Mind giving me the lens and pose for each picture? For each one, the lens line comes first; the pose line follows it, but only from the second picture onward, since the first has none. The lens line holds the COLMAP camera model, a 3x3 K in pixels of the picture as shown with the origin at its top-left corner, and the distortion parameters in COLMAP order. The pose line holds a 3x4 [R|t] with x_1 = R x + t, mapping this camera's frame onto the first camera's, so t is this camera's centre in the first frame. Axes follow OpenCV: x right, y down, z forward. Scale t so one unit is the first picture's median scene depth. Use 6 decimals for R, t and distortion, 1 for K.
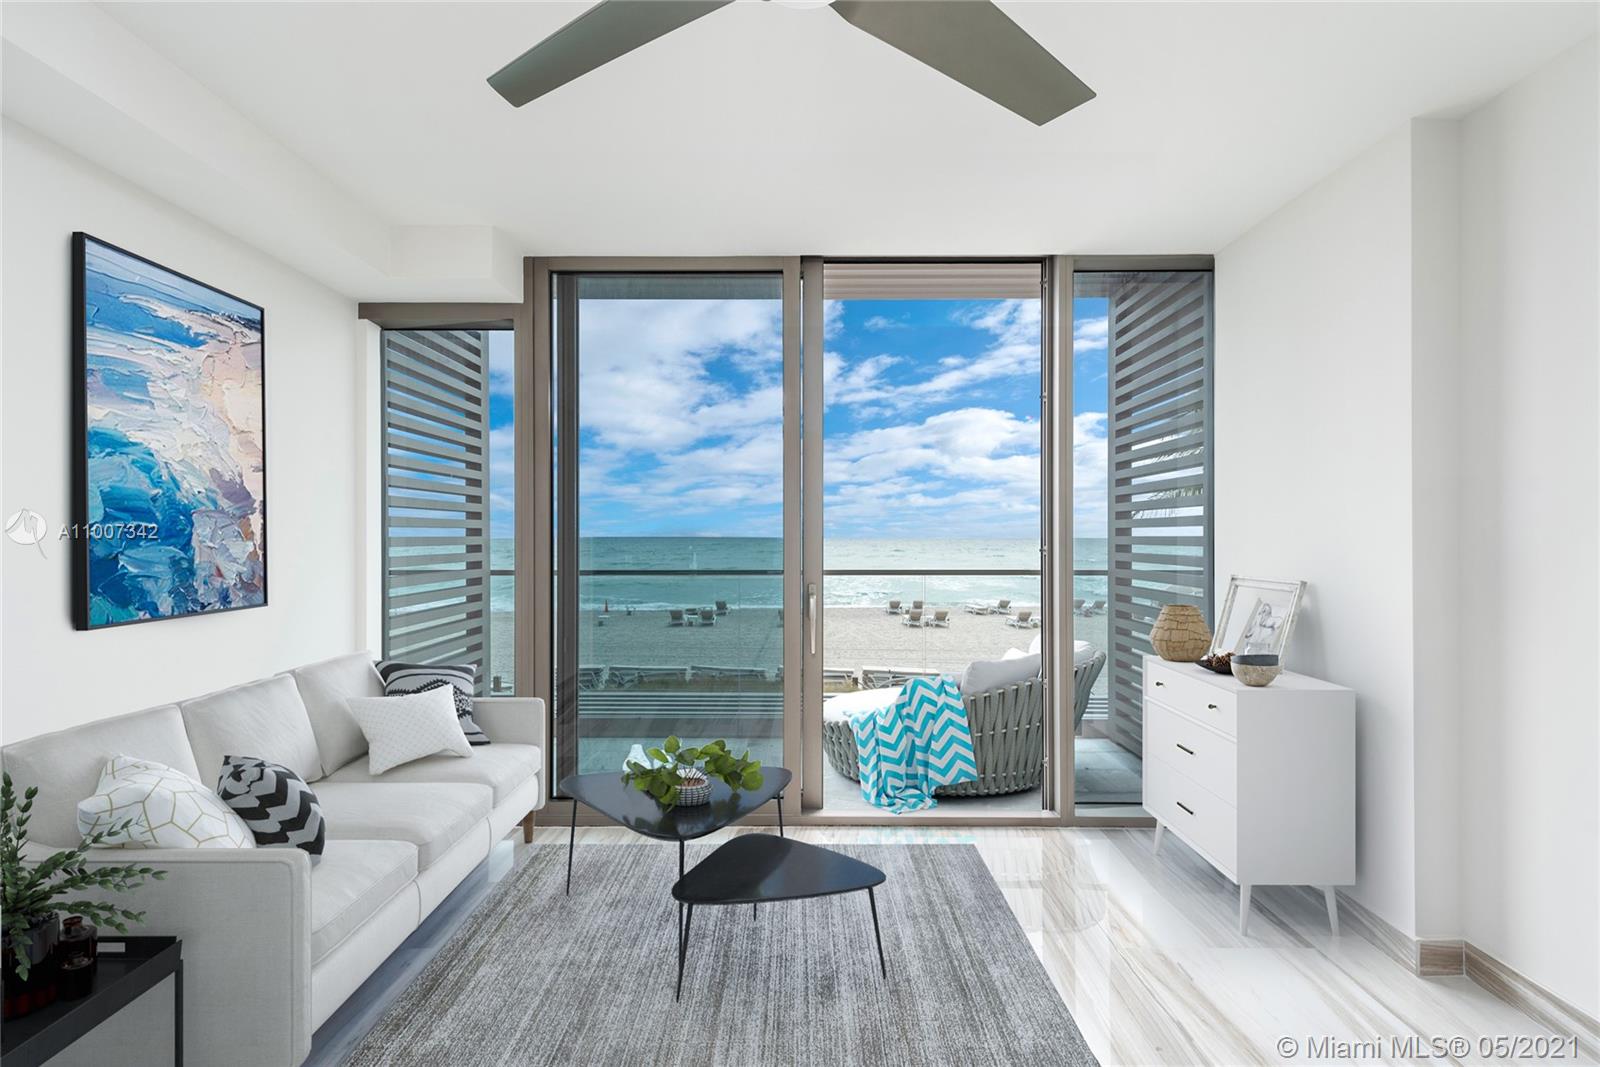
lens RADIAL K [[637.9, 0, 795.4], [0, 637.9, 556.3], [0, 0, 1]] dist [0.022006, 0.000023]
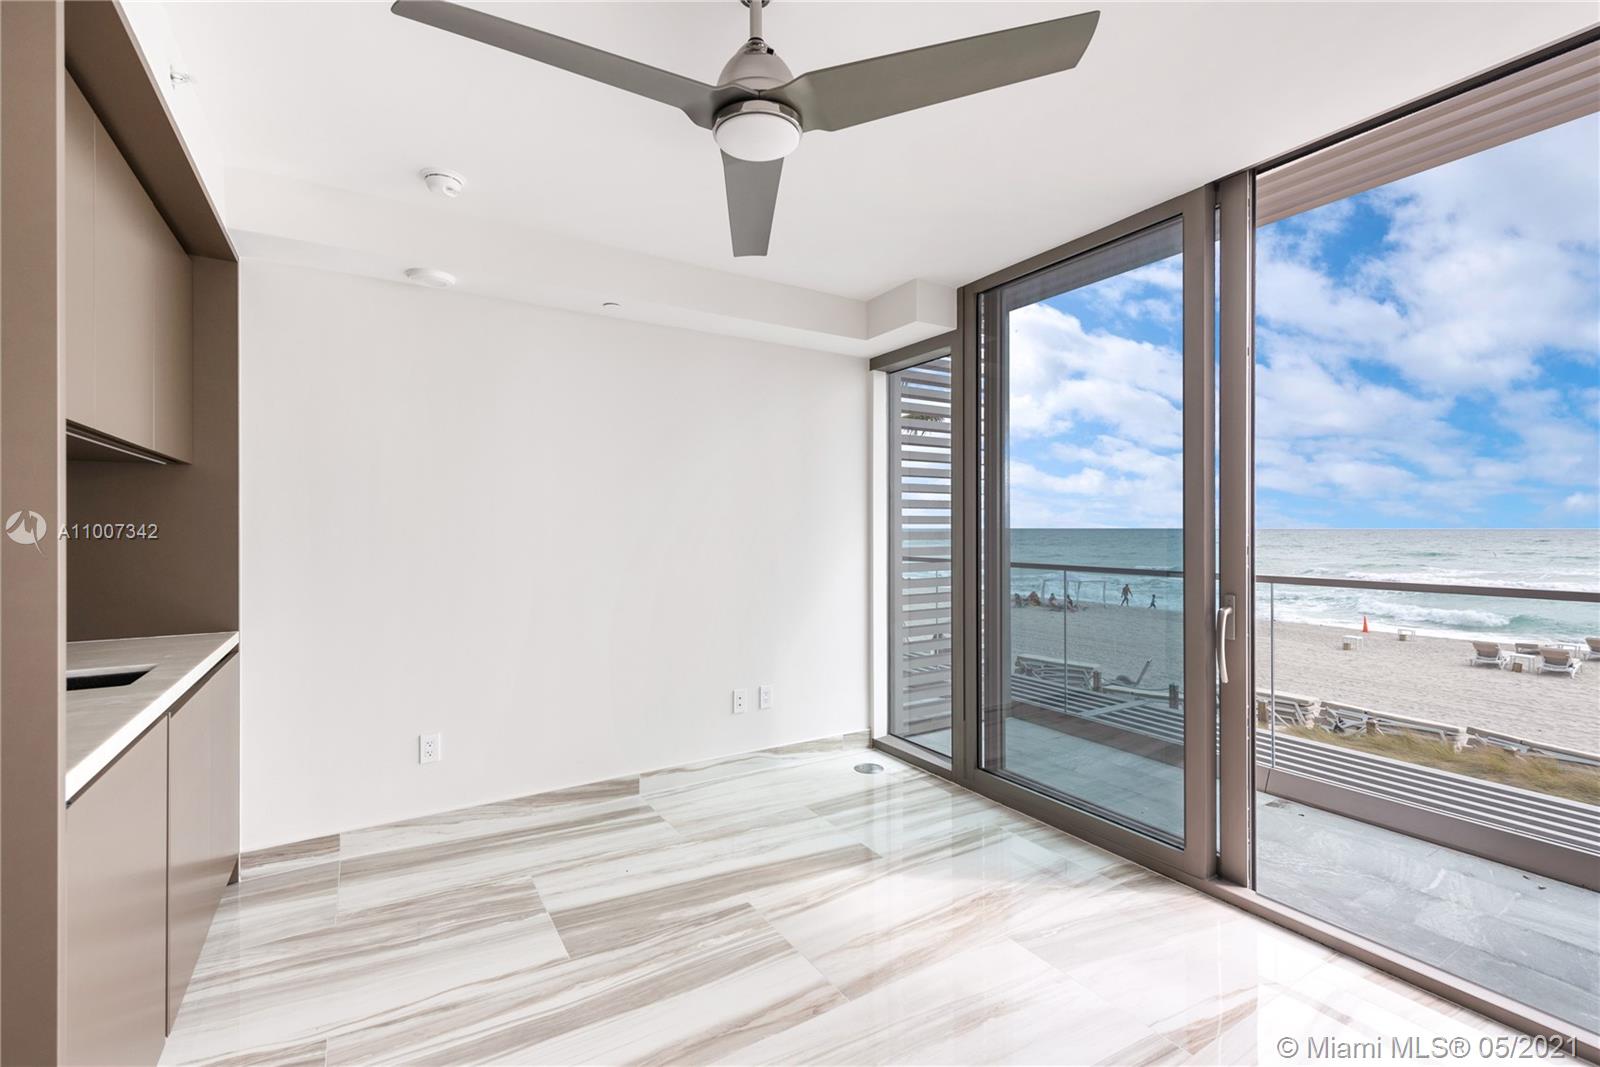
lens RADIAL K [[706.1, 0, 800.0], [0, 706.1, 533.5], [0, 0, 1]] dist [0.058292, 0.000100]
pose [[0.541647, 0.000602, -0.840606, 0.477931], [-0.021848, 0.999672, -0.013362, -0.001410], [0.840322, 0.025603, 0.541483, 0.072617]]
